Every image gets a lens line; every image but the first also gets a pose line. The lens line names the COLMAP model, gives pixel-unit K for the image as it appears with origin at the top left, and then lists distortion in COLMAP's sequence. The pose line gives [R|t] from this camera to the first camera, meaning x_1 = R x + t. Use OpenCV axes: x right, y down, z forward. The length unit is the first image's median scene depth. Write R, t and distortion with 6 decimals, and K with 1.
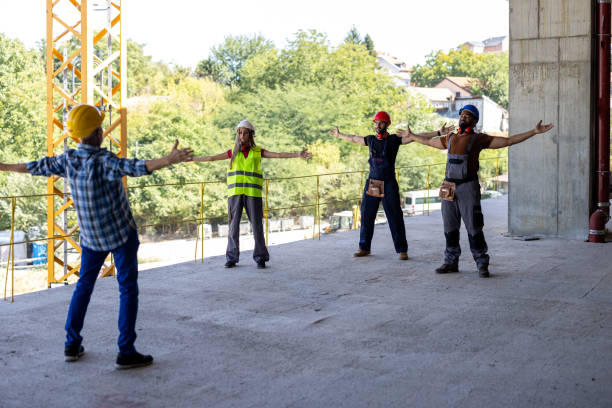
lens RADIAL K [[848.4, 0, 305.3], [0, 848.4, 158.7], [0, 0, 1]] dist [0.031345, 0.040855]
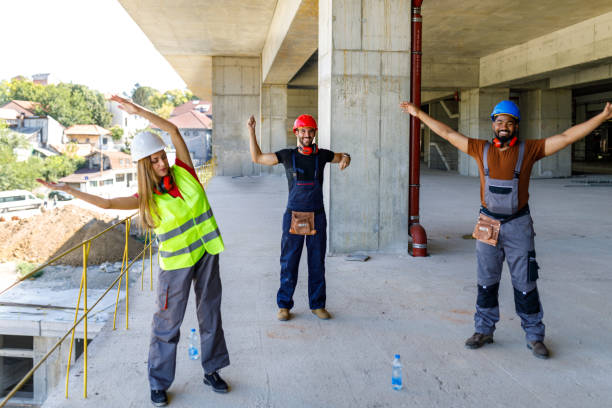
lens RADIAL K [[585.2, 0, 304.7], [0, 585.2, 159.0], [0, 0, 1]] dist [0.005590, 0.005285]
pose [[0.797063, -0.004652, 0.603879, -0.182625], [0.008947, 0.999952, -0.004107, -0.015052], [-0.603830, 0.008676, 0.797066, 0.507518]]
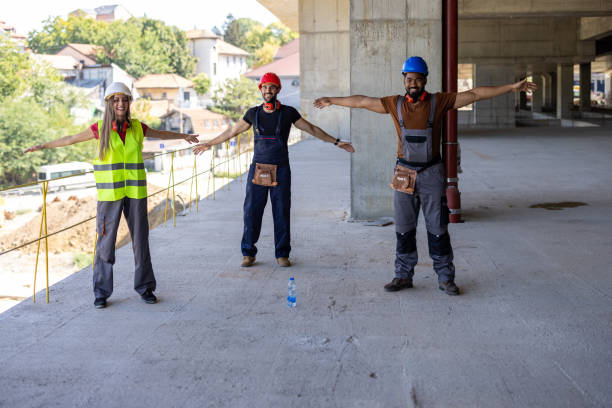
lens RADIAL K [[848.4, 0, 305.3], [0, 848.4, 158.7], [0, 0, 1]] dist [0.031345, 0.040855]
pose [[0.900159, -0.039161, 0.433798, -0.178402], [0.023553, 0.998869, 0.041300, -0.009463], [-0.434925, -0.026960, 0.900063, 0.254077]]
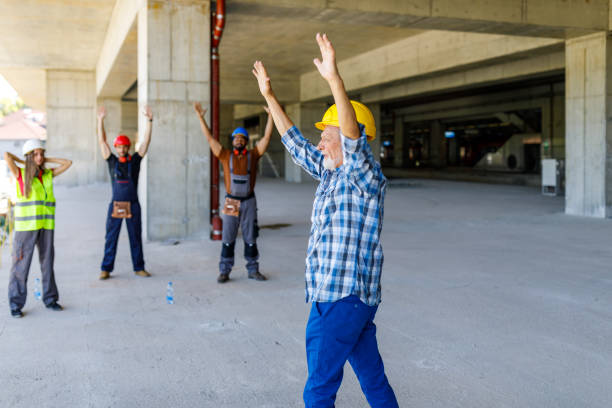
lens RADIAL K [[589.6, 0, 266.7], [0, 589.6, 159.0], [0, 0, 1]] dist [0.001345, -0.010789]
pose [[0.659682, -0.001781, 0.751543, -0.282023], [0.022719, 0.999587, -0.017574, -0.009021], [-0.751201, 0.028667, 0.659450, 0.330398]]
